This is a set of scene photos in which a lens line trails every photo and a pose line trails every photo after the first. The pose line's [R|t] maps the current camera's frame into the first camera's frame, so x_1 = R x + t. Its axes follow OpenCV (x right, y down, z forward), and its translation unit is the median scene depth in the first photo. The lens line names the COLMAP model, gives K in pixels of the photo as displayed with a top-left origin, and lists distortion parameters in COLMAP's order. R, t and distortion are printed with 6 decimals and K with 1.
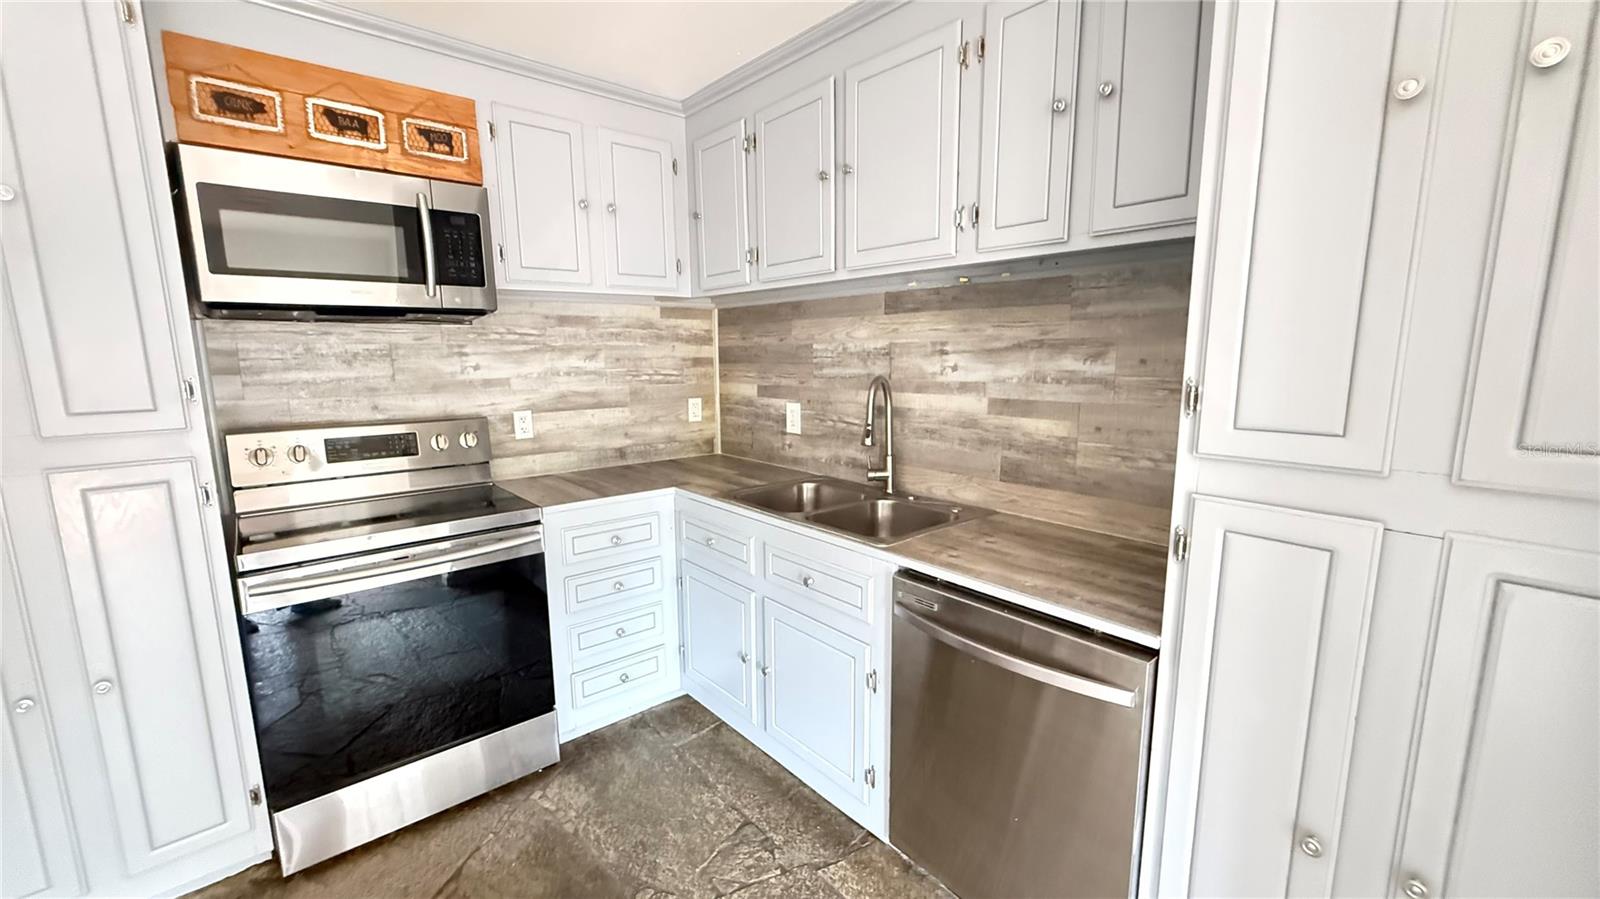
lens RADIAL K [[643.7, 0, 796.4], [0, 643.7, 450.4], [0, 0, 1]] dist [0.003102, 0.000317]
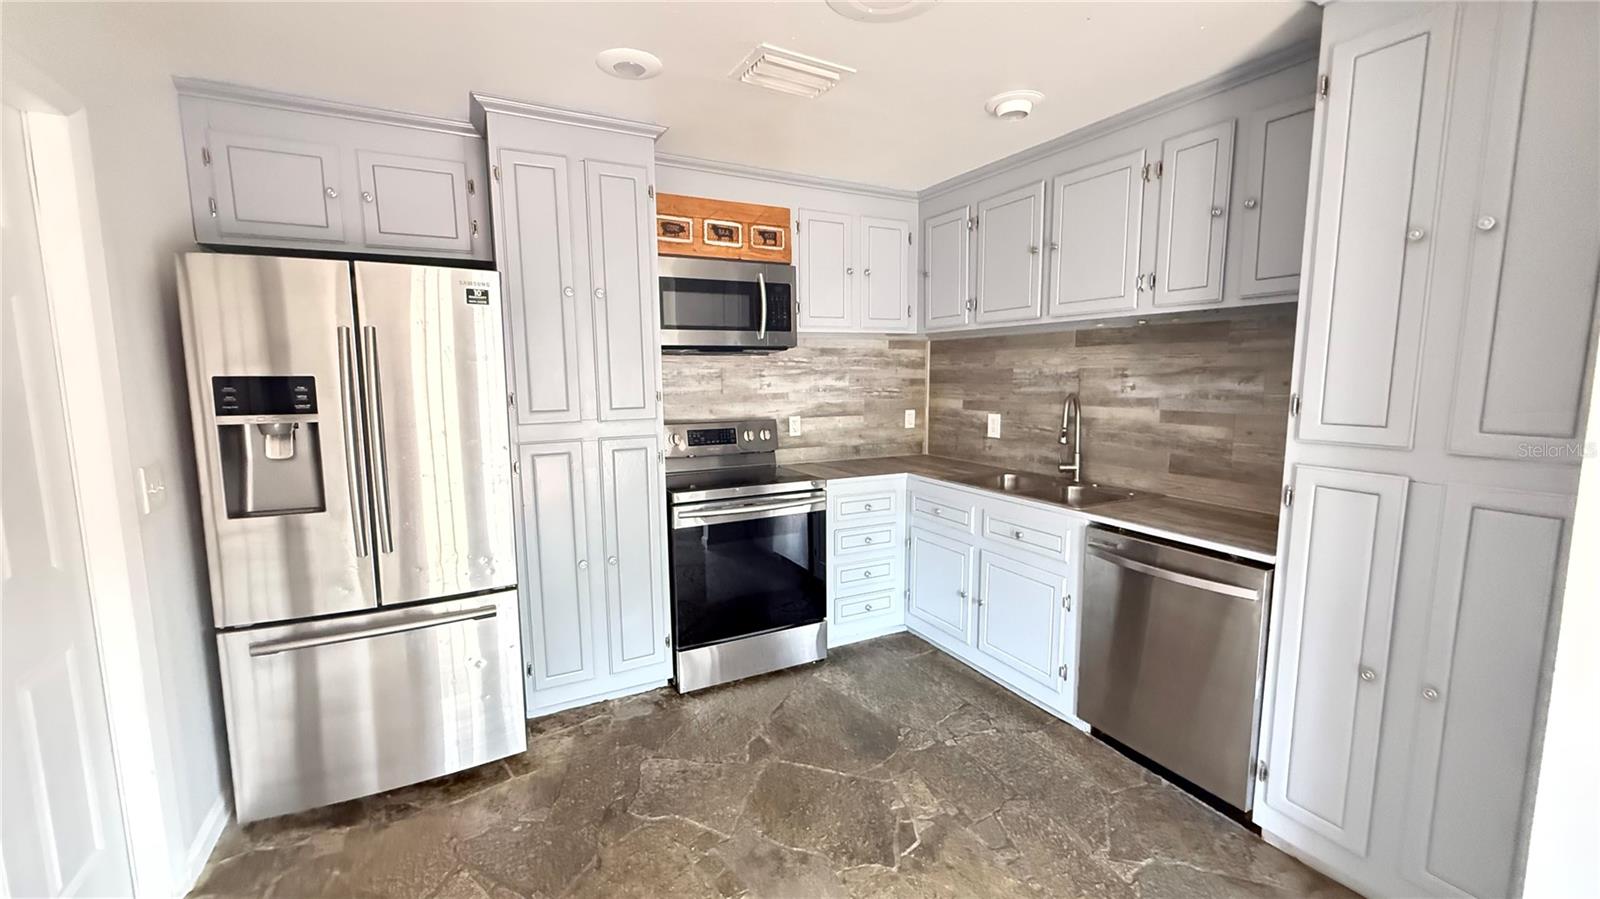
lens RADIAL K [[643.7, 0, 796.4], [0, 643.7, 450.4], [0, 0, 1]] dist [0.003102, 0.000317]
pose [[0.973510, 0.029017, -0.226798, -0.126730], [-0.035869, 0.999014, -0.026149, 0.062097], [0.225815, 0.033591, 0.973591, -0.451188]]
